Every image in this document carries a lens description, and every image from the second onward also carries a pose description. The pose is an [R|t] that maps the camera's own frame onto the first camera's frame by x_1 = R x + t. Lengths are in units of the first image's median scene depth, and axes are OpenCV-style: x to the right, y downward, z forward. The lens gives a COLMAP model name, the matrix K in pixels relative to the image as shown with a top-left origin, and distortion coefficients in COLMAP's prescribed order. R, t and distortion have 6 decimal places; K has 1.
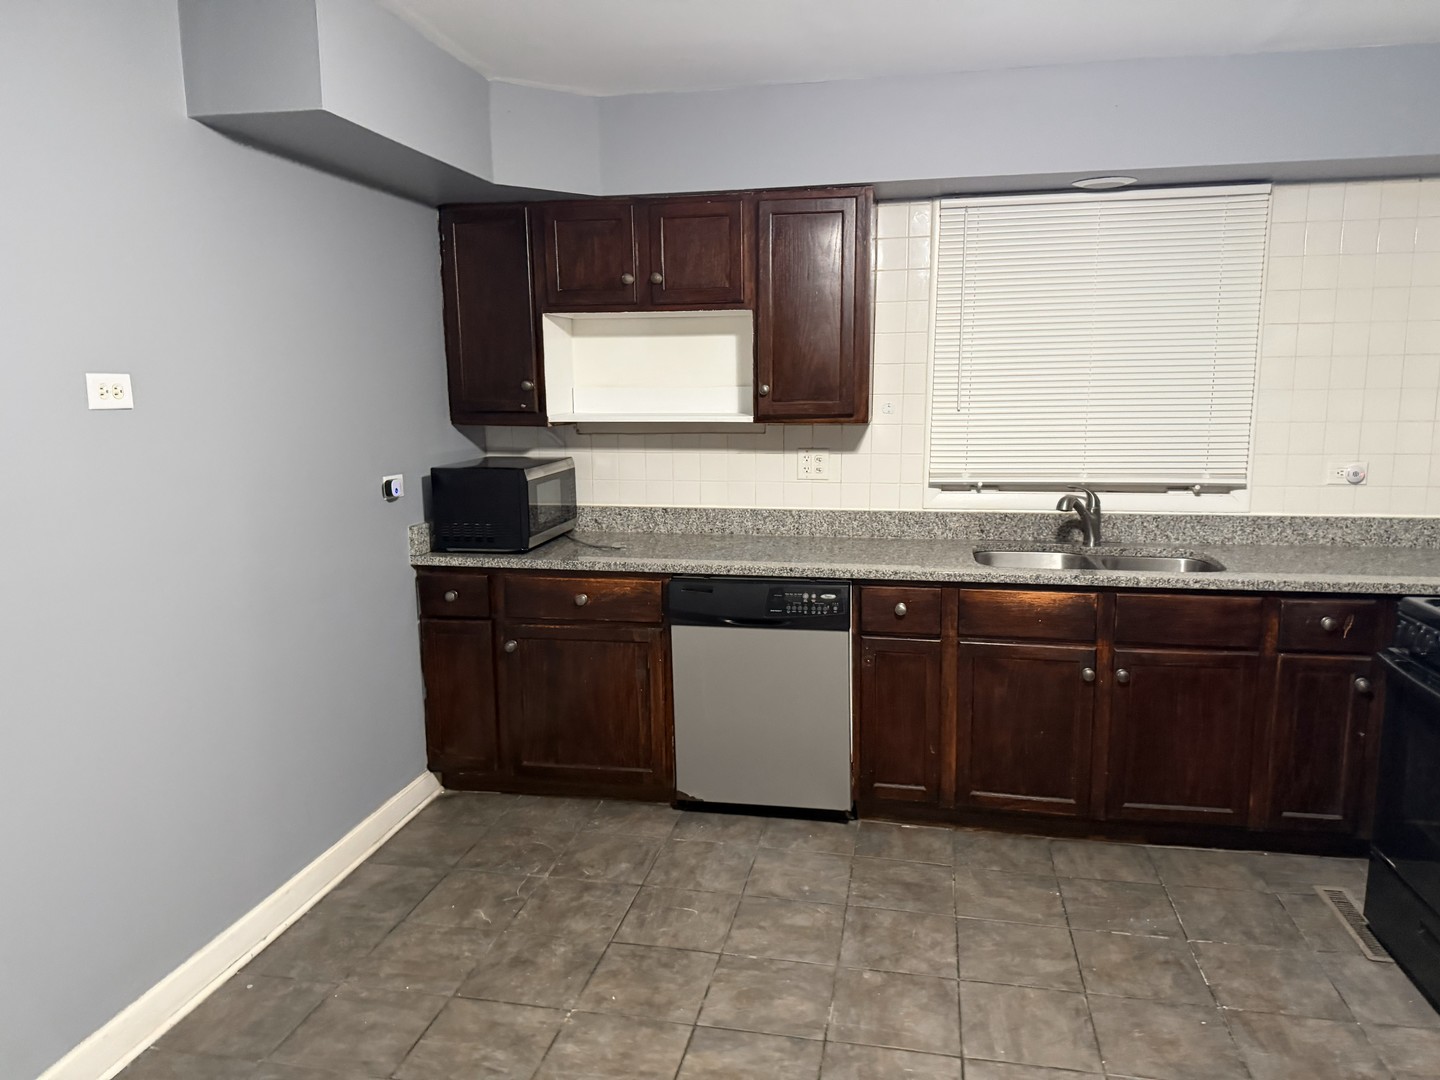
lens RADIAL K [[1019.0, 0, 722.6], [0, 1019.0, 536.8], [0, 0, 1]] dist [0.026042, -0.020992]
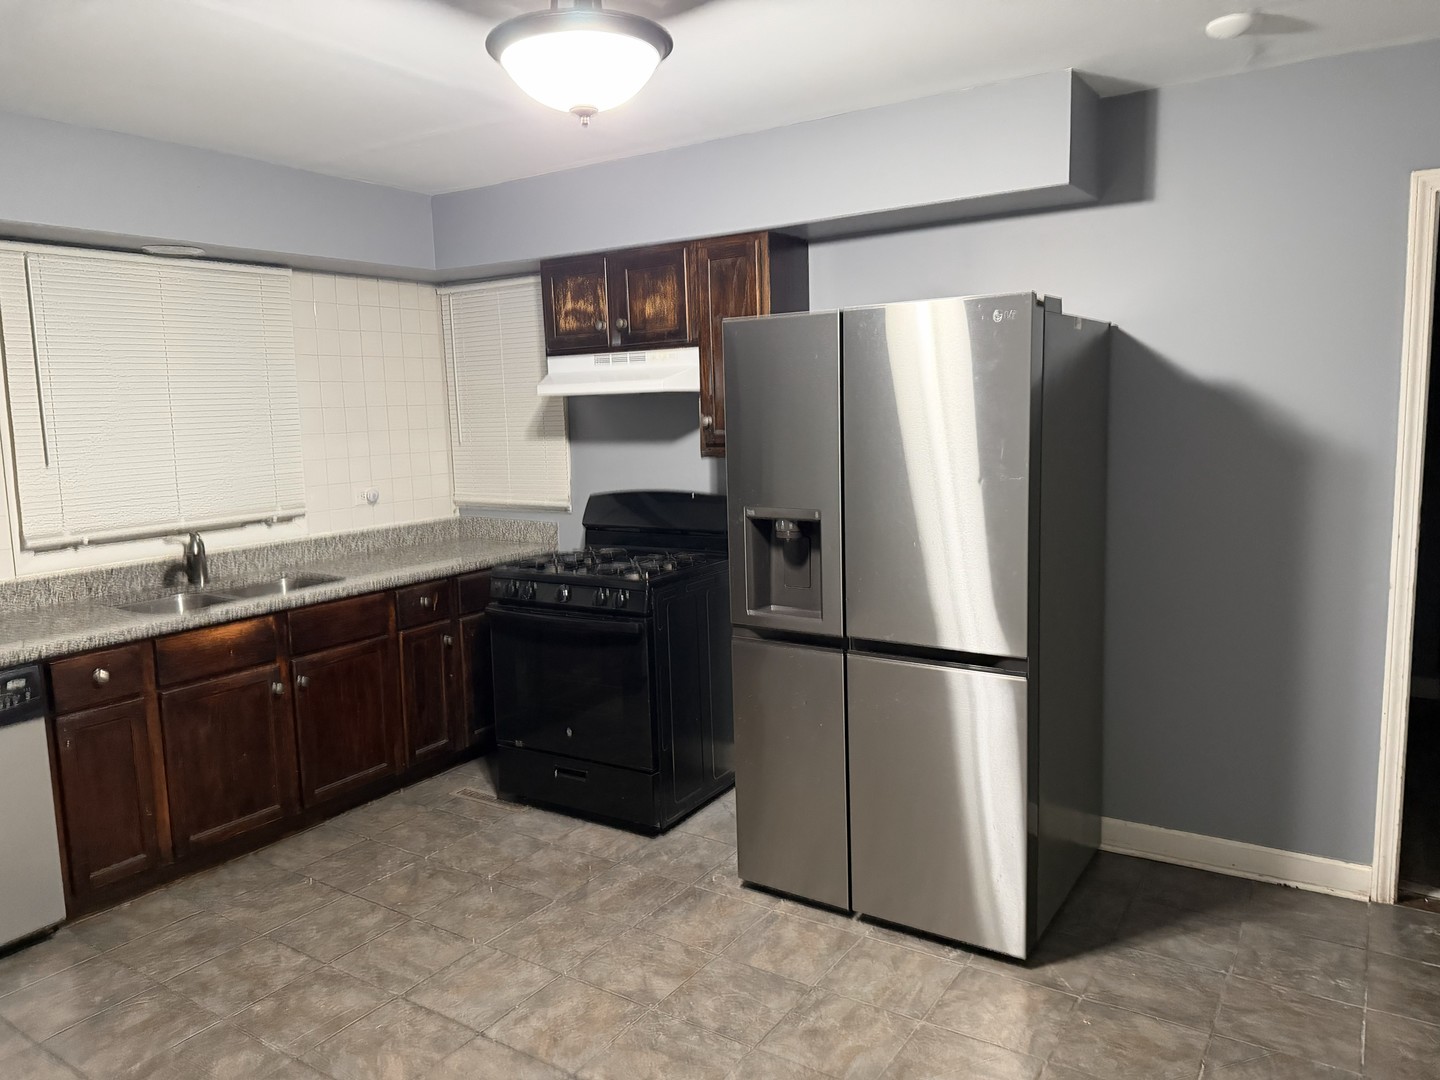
lens RADIAL K [[1019.0, 0, 719.4], [0, 1019.0, 537.8], [0, 0, 1]] dist [0.026042, -0.020992]
pose [[0.381371, -0.124955, 0.915938, -0.469766], [0.165579, 0.984032, 0.065302, -0.022722], [-0.909472, 0.126756, 0.395971, 0.090170]]
